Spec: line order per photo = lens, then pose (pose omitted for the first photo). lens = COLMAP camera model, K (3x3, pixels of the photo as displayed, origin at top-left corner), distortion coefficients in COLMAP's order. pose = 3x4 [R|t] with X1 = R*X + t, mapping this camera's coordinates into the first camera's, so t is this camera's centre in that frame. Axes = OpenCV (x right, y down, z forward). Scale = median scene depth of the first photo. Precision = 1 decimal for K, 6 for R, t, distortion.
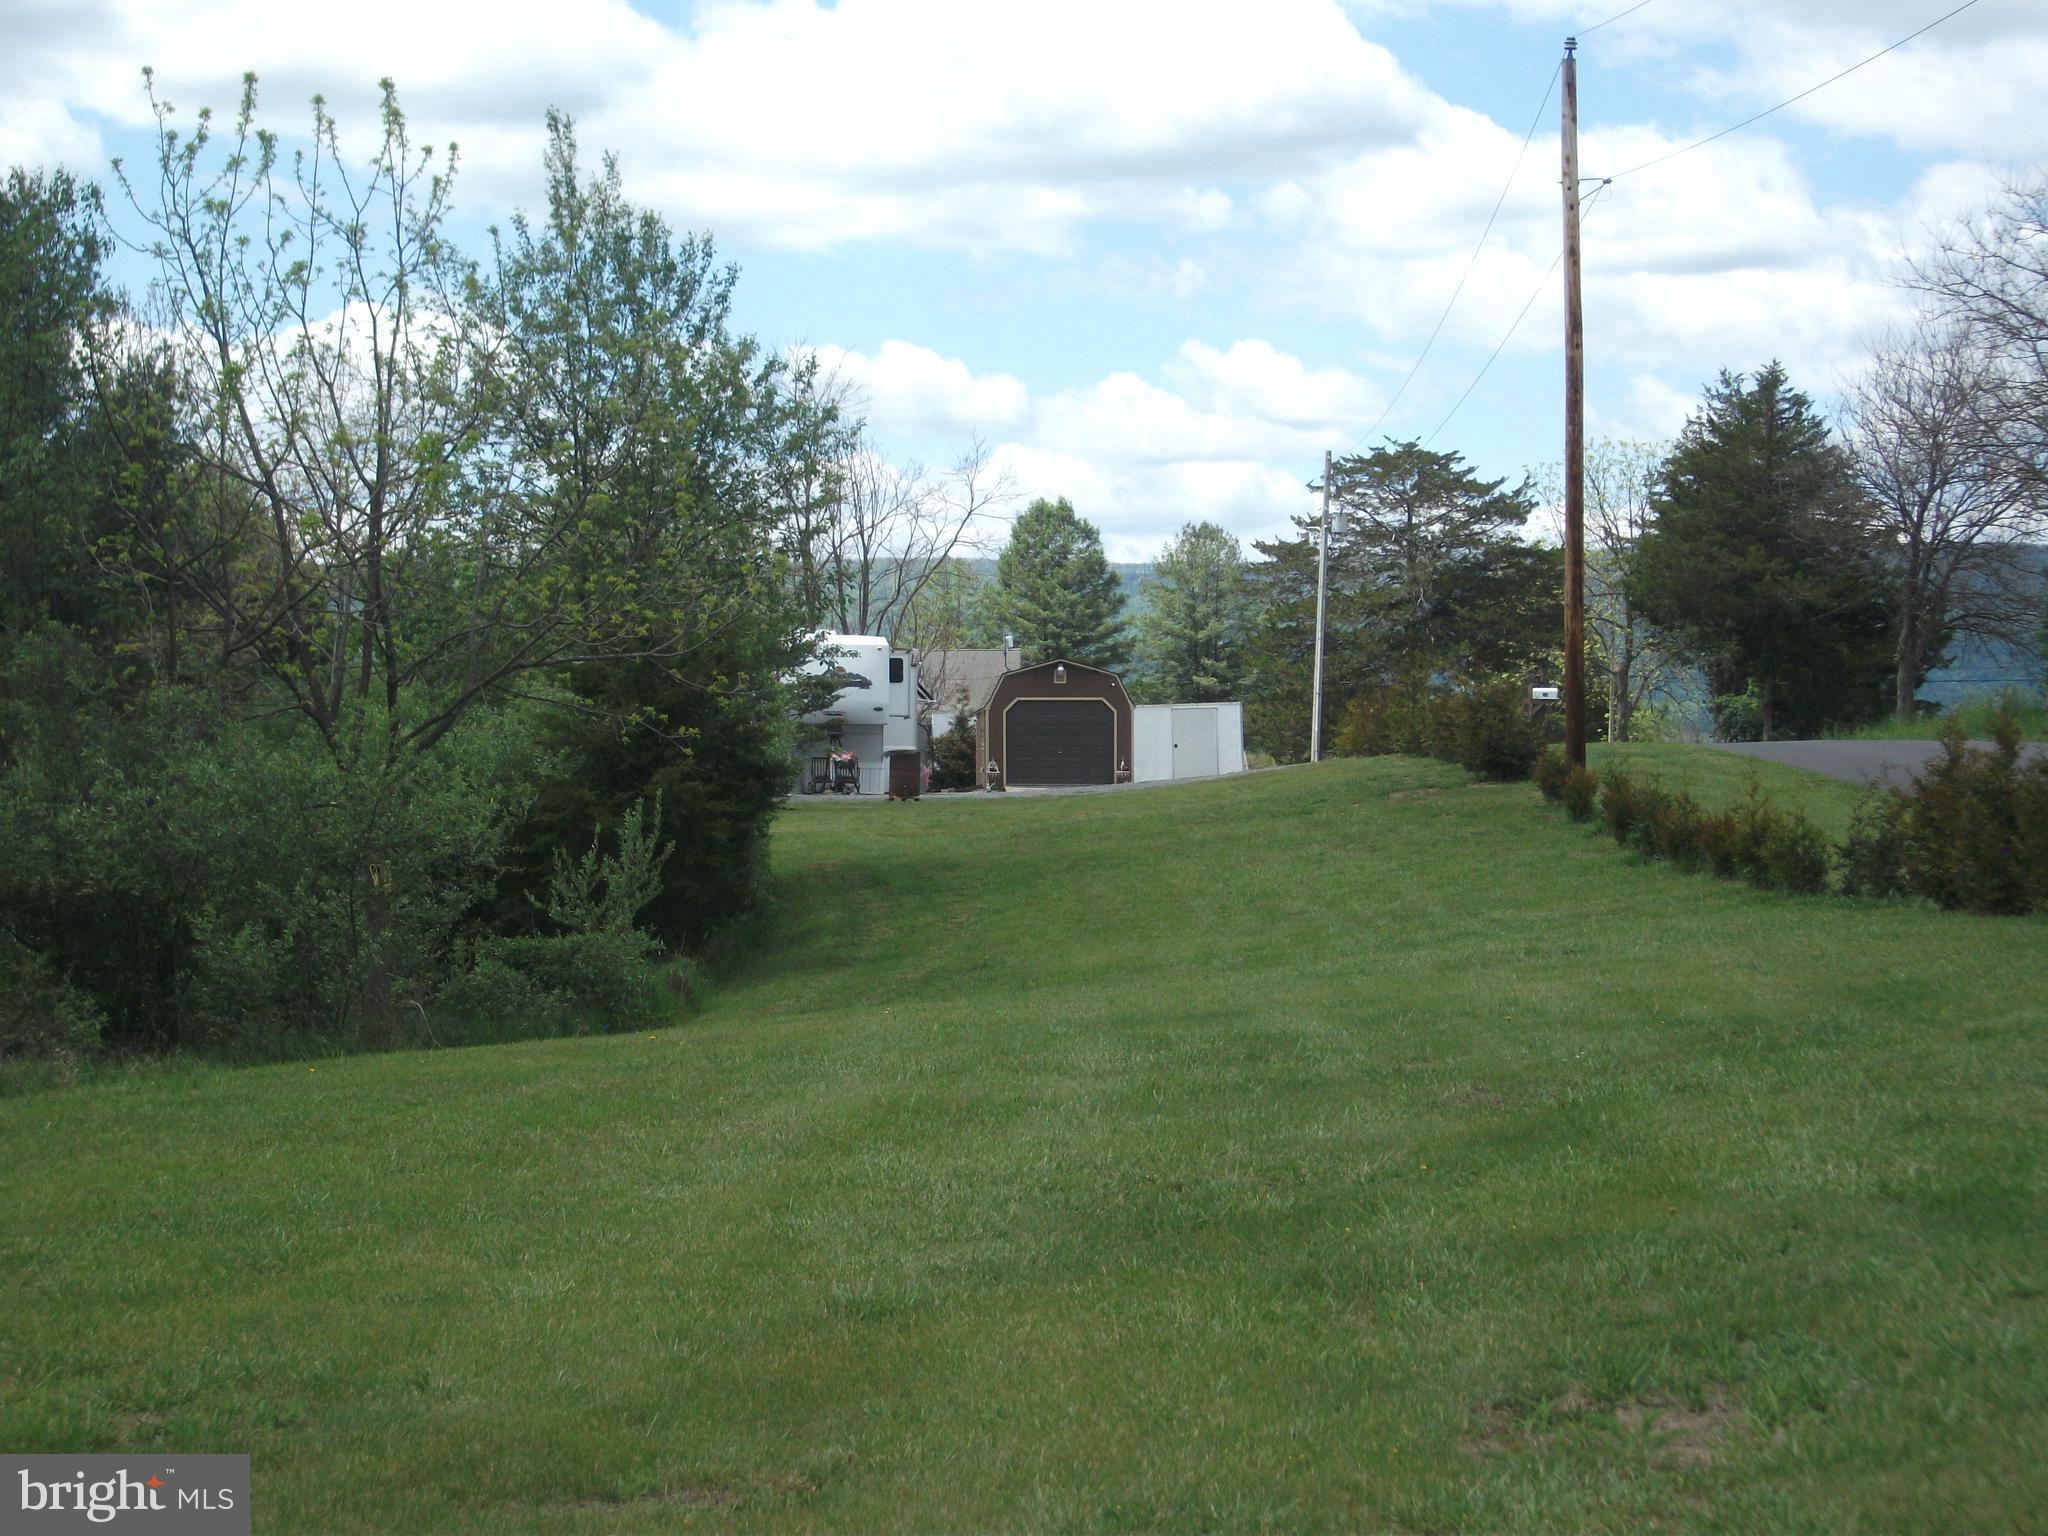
lens RADIAL K [[4586.5, 0, 980.1], [0, 4586.5, 671.0], [0, 0, 1]] dist [0.013470, -0.185601]
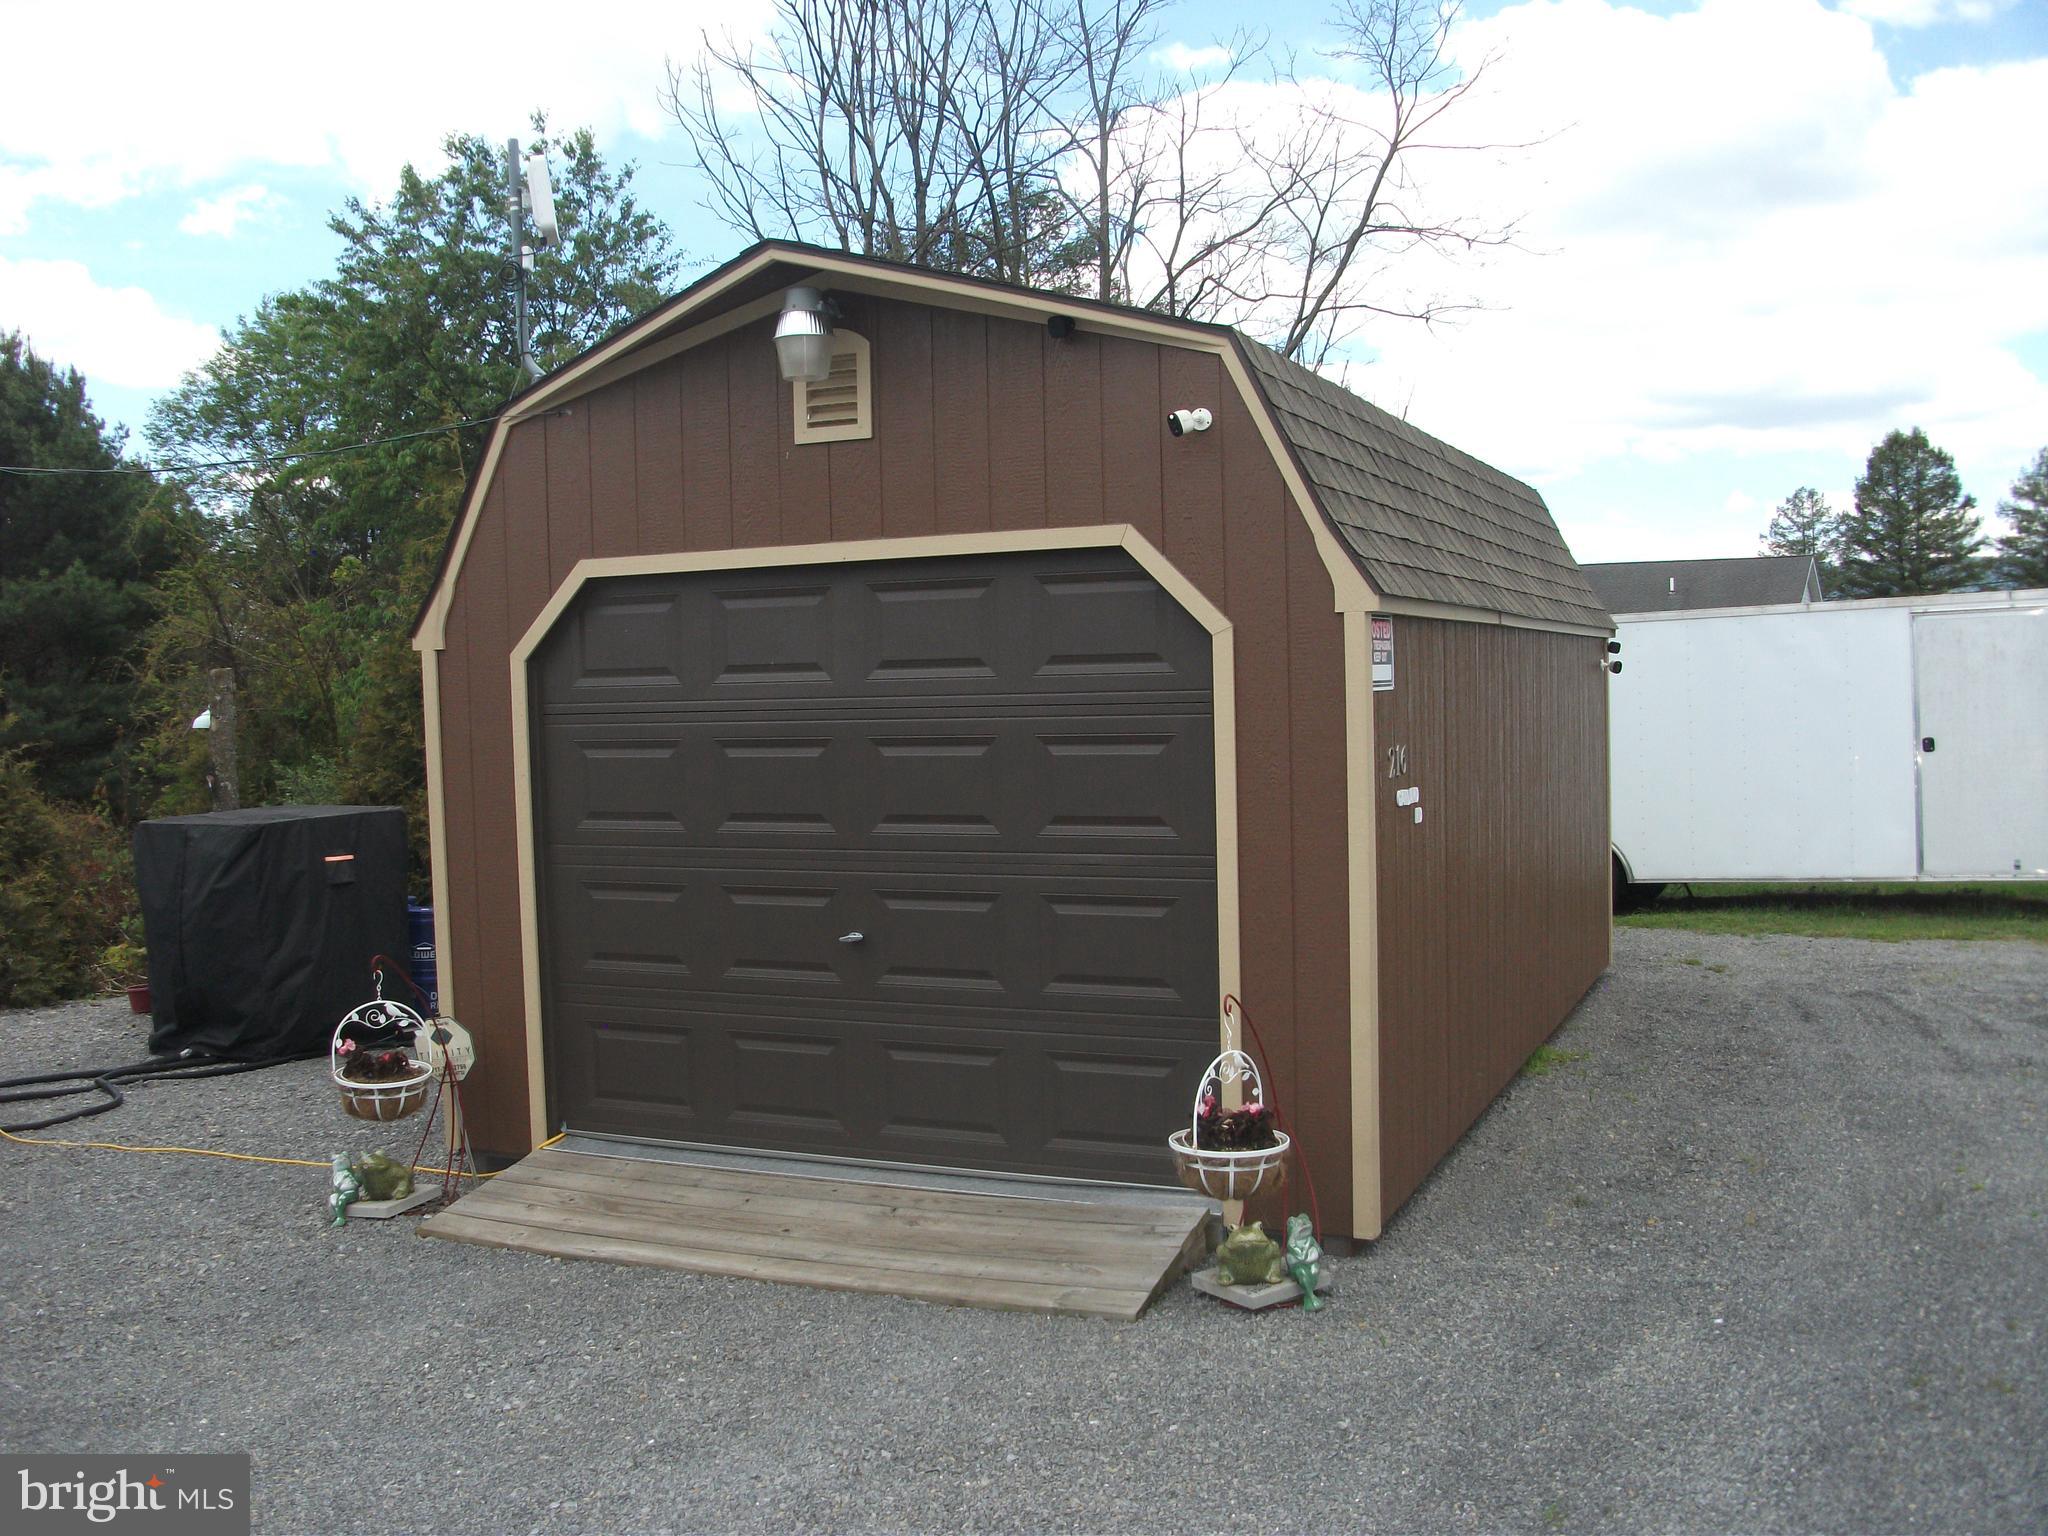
lens RADIAL K [[1973.5, 0, 1024.0], [0, 1973.5, 768.0], [0, 0, 1]] dist [-0.130812, 0.068624]
pose [[0.902498, -0.014177, -0.430460, 0.049365], [0.043531, 0.997342, 0.058422, 0.009369], [0.428488, -0.071464, 0.900717, 0.947864]]
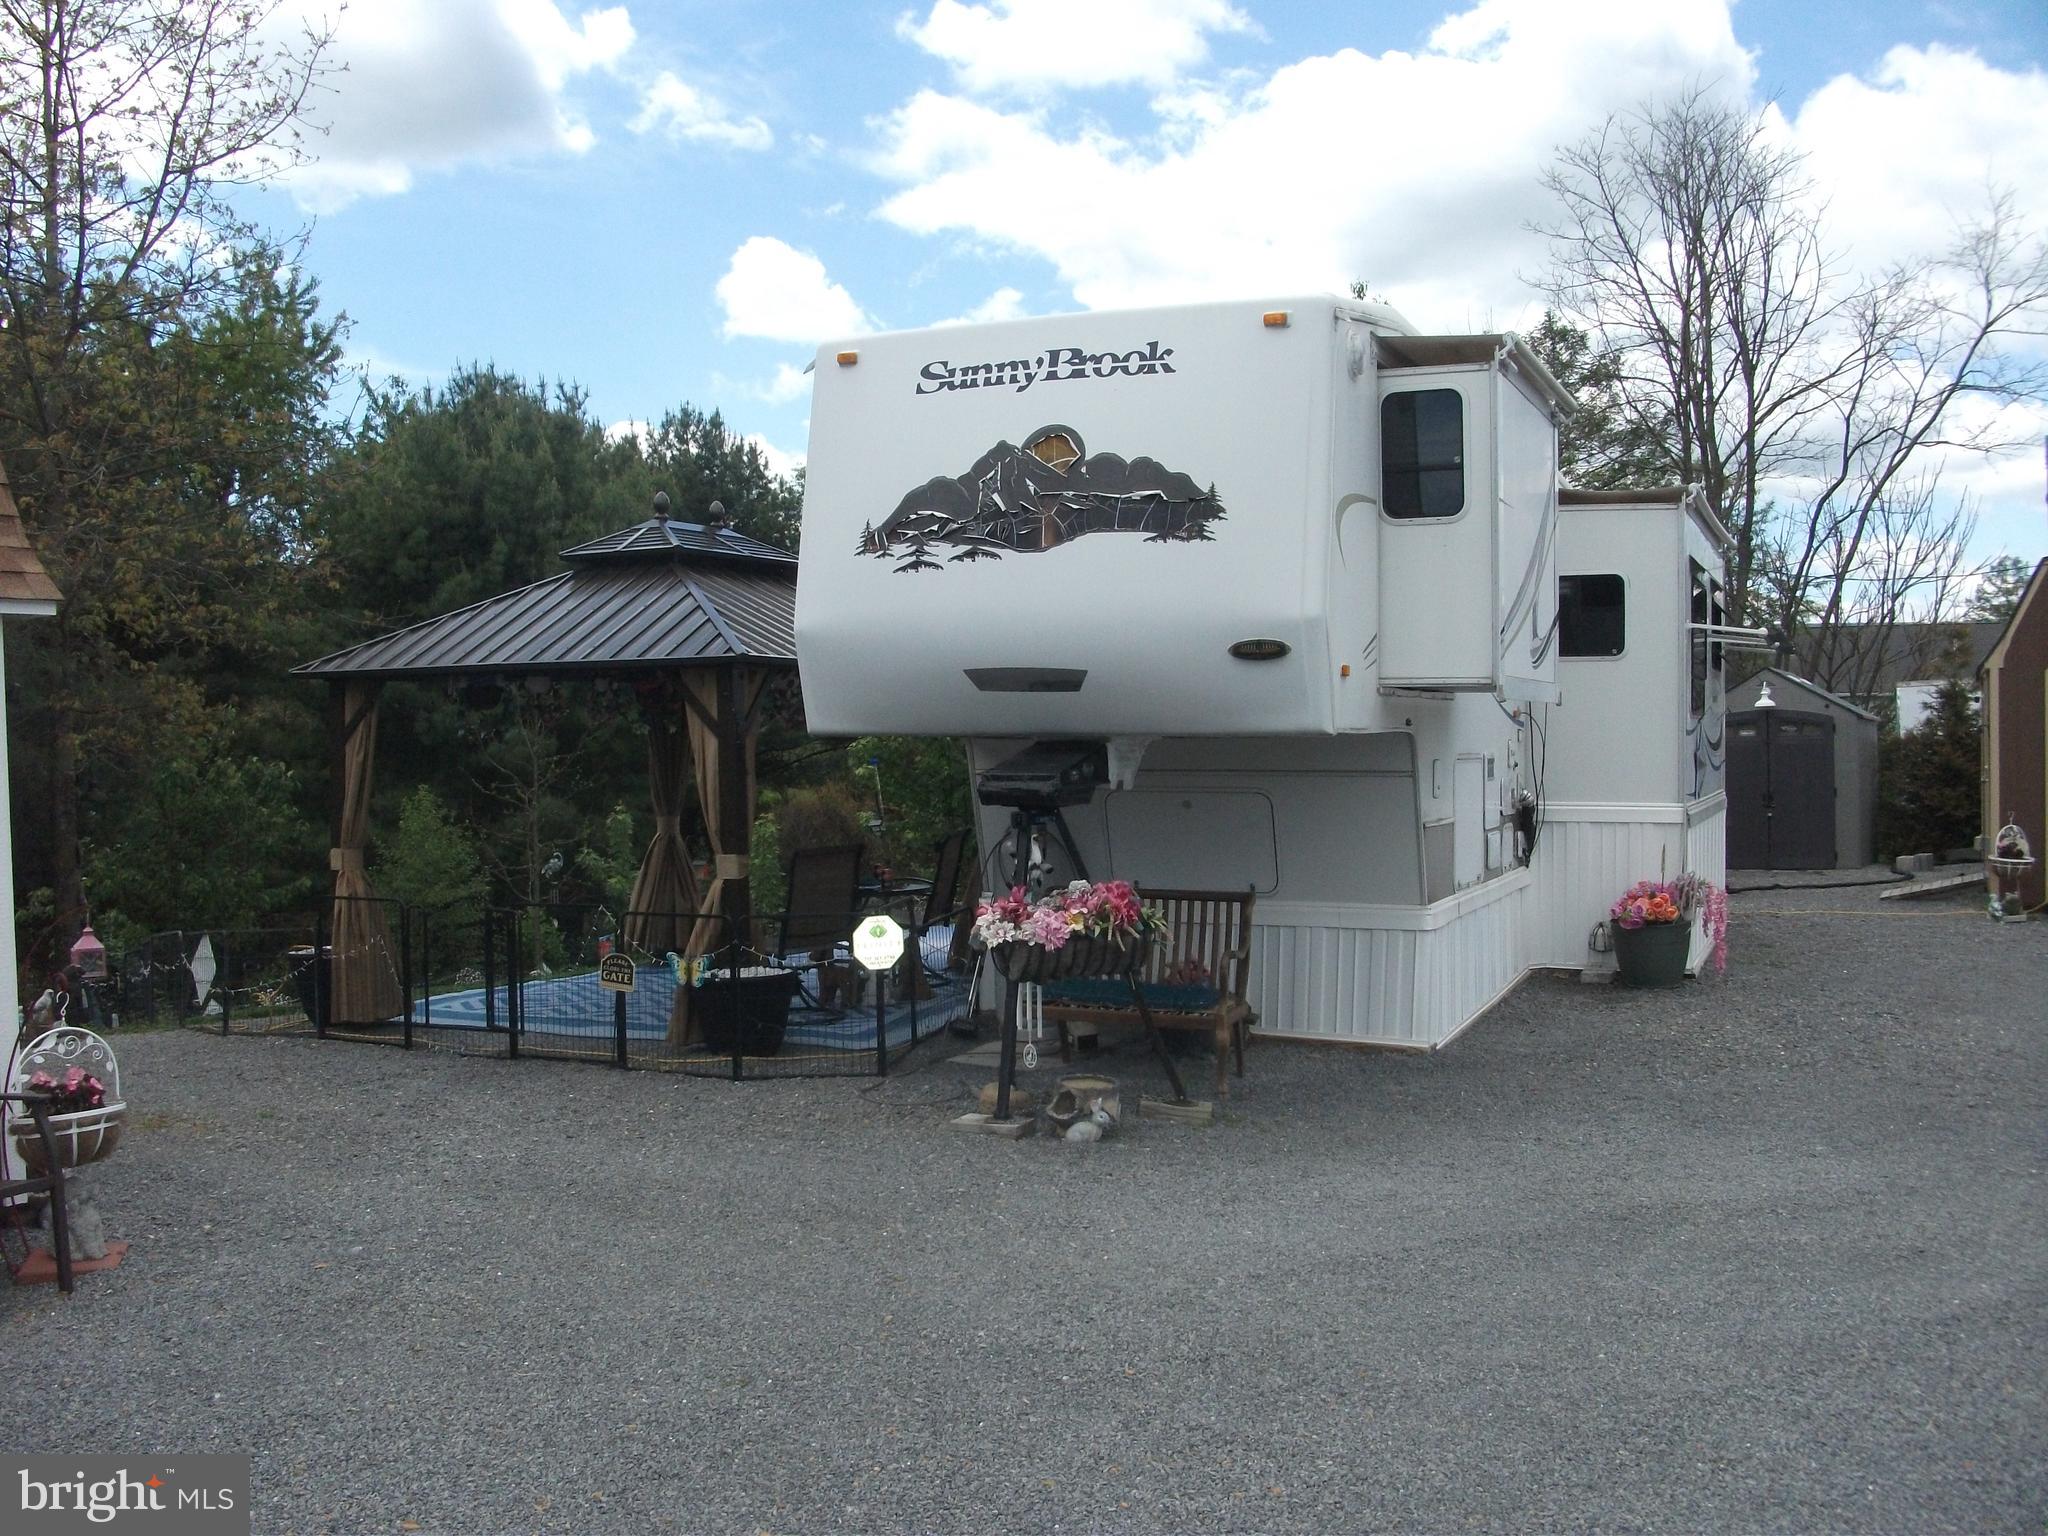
lens RADIAL K [[1976.3, 0, 984.8], [0, 1976.3, 769.0], [0, 0, 1]] dist [-0.145566, -0.001364]
pose [[0.874605, -0.005549, -0.484805, 0.005078], [0.025252, 0.999099, 0.034119, 0.009146], [0.484179, -0.042083, 0.873956, 0.841668]]
